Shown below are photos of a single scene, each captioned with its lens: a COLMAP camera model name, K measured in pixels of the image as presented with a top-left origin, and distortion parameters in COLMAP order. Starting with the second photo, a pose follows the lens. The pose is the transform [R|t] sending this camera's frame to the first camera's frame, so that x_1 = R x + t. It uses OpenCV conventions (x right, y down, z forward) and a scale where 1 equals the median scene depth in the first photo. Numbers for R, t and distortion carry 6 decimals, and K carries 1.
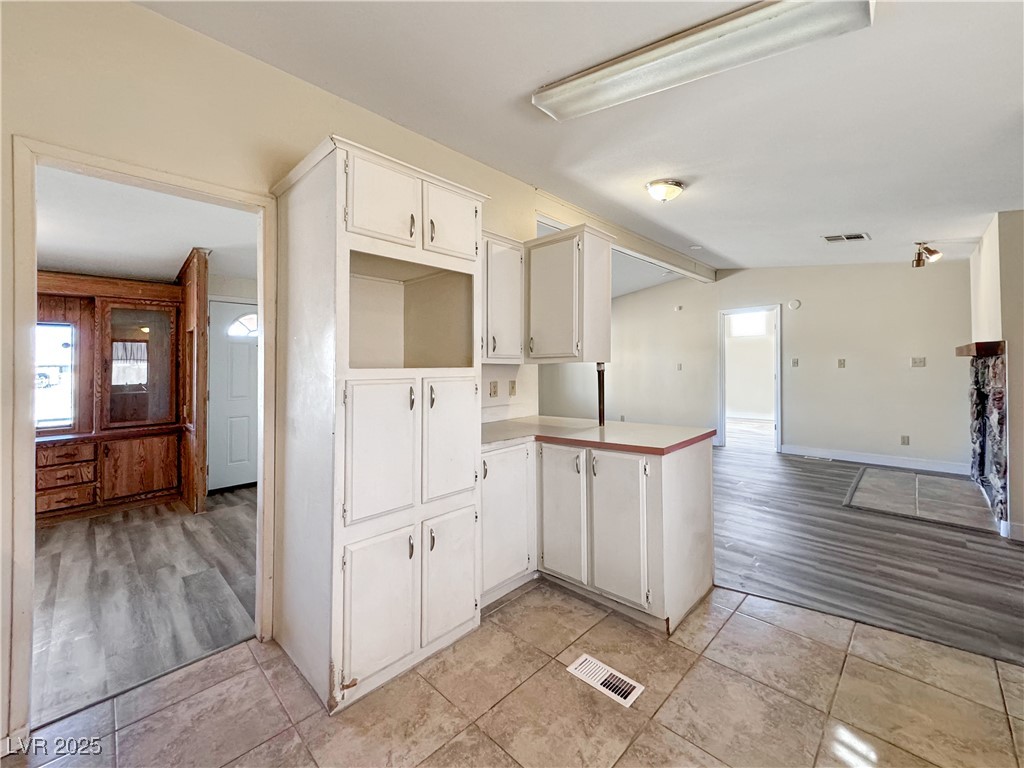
lens RADIAL K [[414.6, 0, 518.1], [0, 414.6, 364.1], [0, 0, 1]] dist [-0.005842, 0.001309]
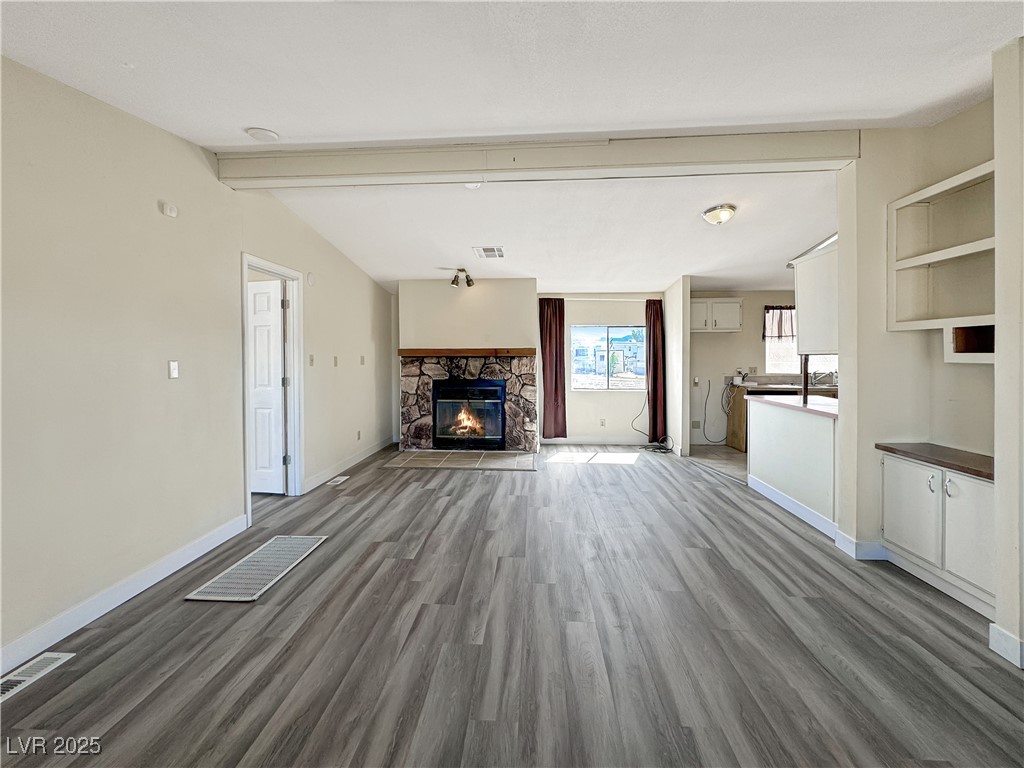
lens RADIAL K [[414.6, 0, 502.0], [0, 414.6, 364.3], [0, 0, 1]] dist [-0.005842, 0.001309]
pose [[-0.631635, 0.000977, 0.775265, -0.307902], [0.011510, 0.999901, 0.008118, 0.001066], [-0.775180, 0.014051, -0.631584, 3.937911]]
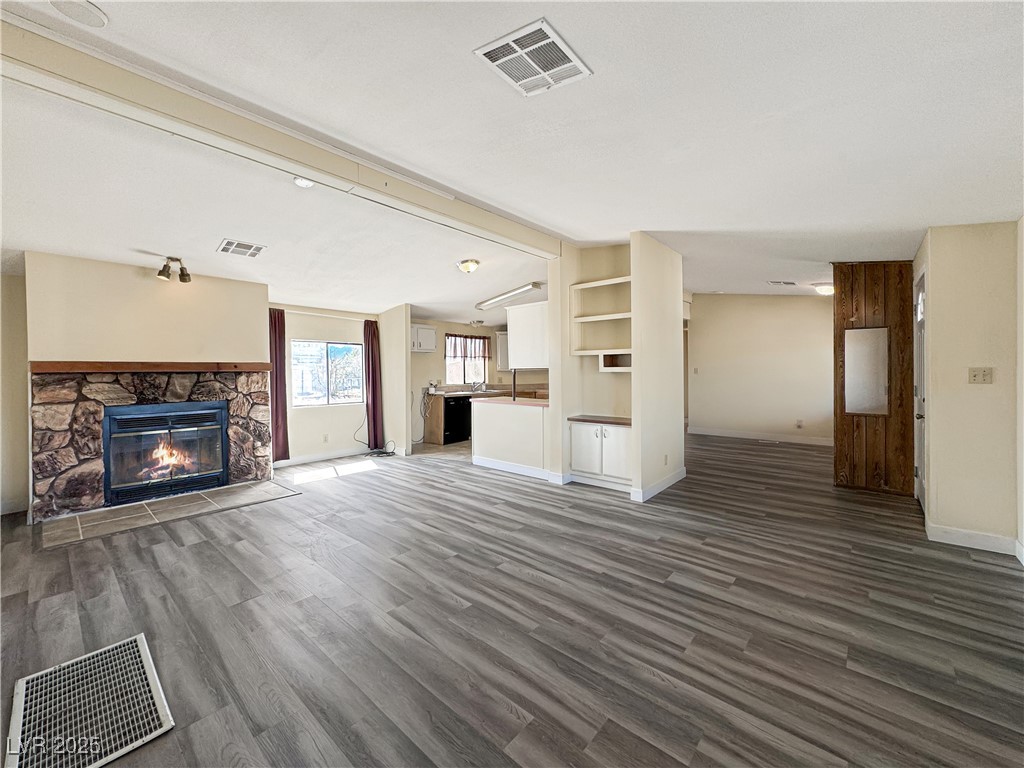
lens RADIAL K [[414.6, 0, 510.7], [0, 414.6, 374.8], [0, 0, 1]] dist [-0.005842, 0.001309]
pose [[-0.998824, 0.024665, -0.041734, 0.464338], [0.024411, 0.999680, 0.006590, 0.012322], [0.041883, 0.005563, -0.999107, 4.613715]]
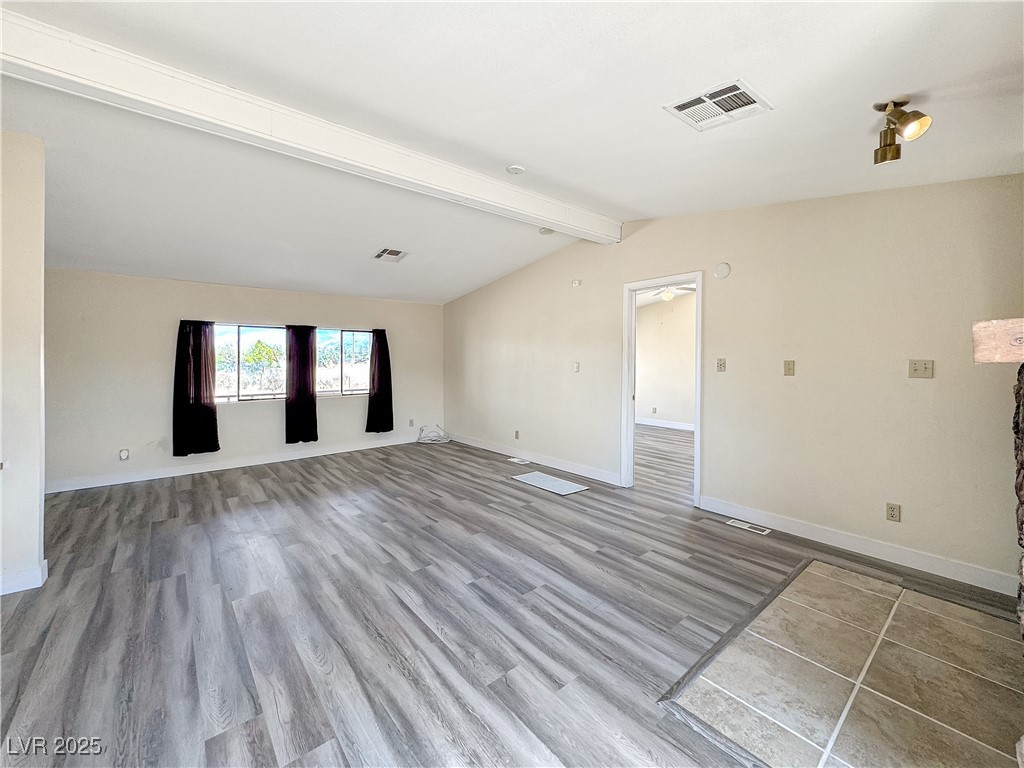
lens RADIAL K [[414.6, 0, 508.7], [0, 414.6, 361.2], [0, 0, 1]] dist [-0.005842, 0.001309]
pose [[0.993567, 0.013481, -0.112438, 1.401906], [-0.012661, 0.999888, 0.007998, -0.034424], [0.112533, -0.006523, 0.993627, 1.152608]]
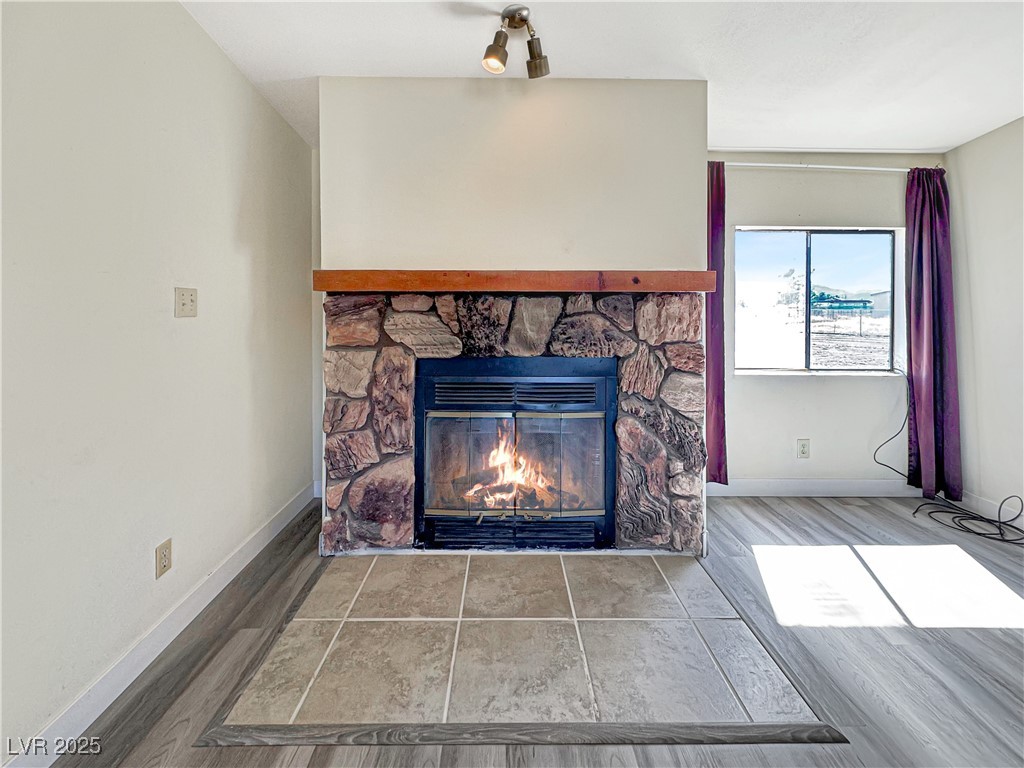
lens RADIAL K [[430.0, 0, 507.2], [0, 430.0, 306.7], [0, 0, 1]] dist [-0.001250, 0.000118]
pose [[-0.696267, 0.002873, 0.717778, 1.513837], [0.005677, 0.999983, 0.001503, -0.000126], [-0.717761, 0.005121, -0.696271, 2.961279]]
